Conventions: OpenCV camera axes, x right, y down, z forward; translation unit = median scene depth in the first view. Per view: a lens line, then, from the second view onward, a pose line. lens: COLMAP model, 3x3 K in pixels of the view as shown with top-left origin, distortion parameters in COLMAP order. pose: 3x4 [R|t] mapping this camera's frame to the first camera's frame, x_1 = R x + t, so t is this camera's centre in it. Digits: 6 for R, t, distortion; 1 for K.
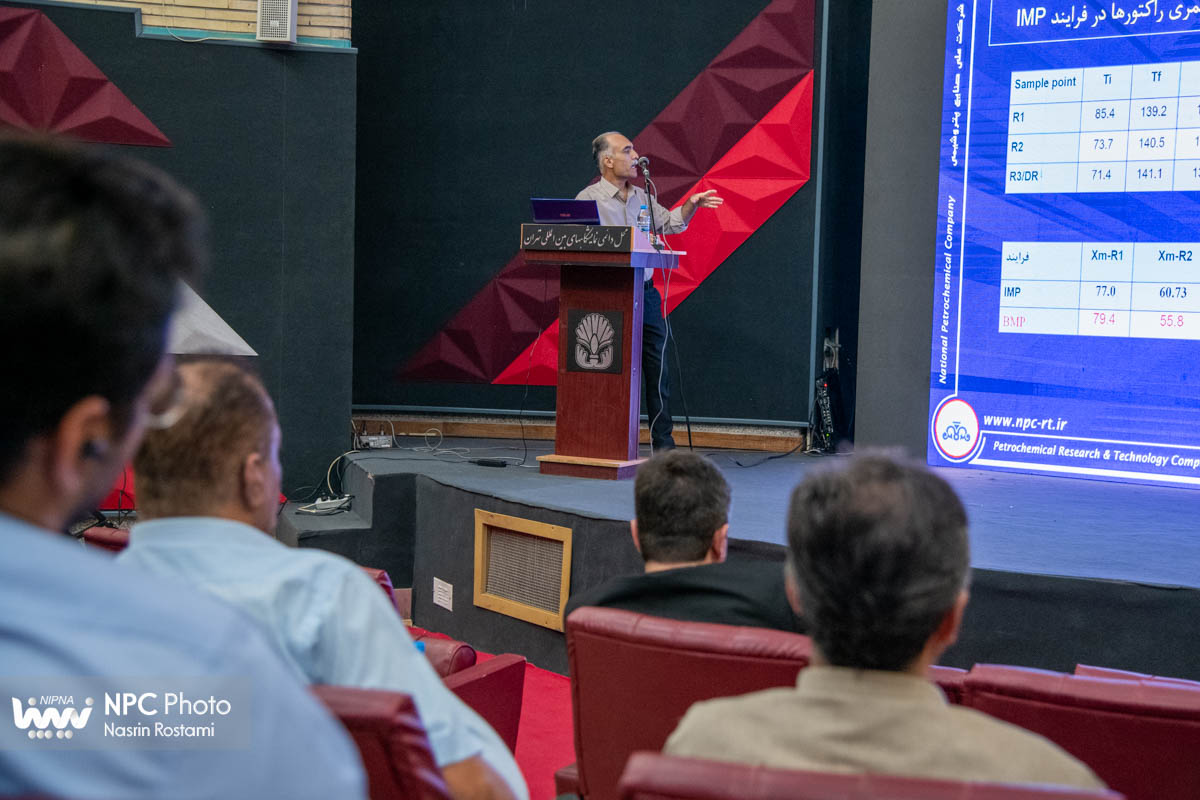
lens RADIAL K [[1766.0, 0, 600.8], [0, 1766.0, 369.8], [0, 0, 1]] dist [0.168620, 0.099683]
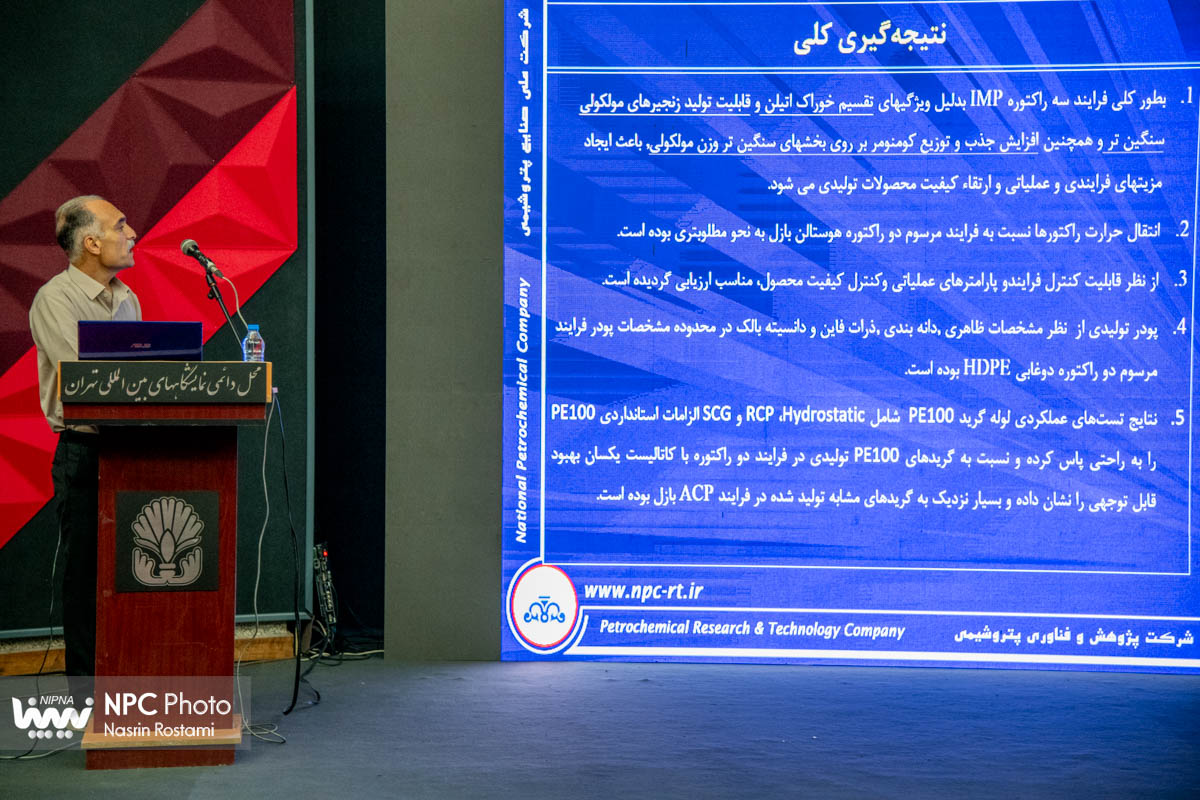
lens RADIAL K [[2497.5, 0, 599.5], [0, 2497.5, 370.6], [0, 0, 1]] dist [0.439639, 0.208206]
pose [[0.845310, -0.044293, 0.532437, -0.310515], [0.046232, 0.998884, 0.009697, -0.069556], [-0.532272, 0.016419, 0.846414, 0.144268]]
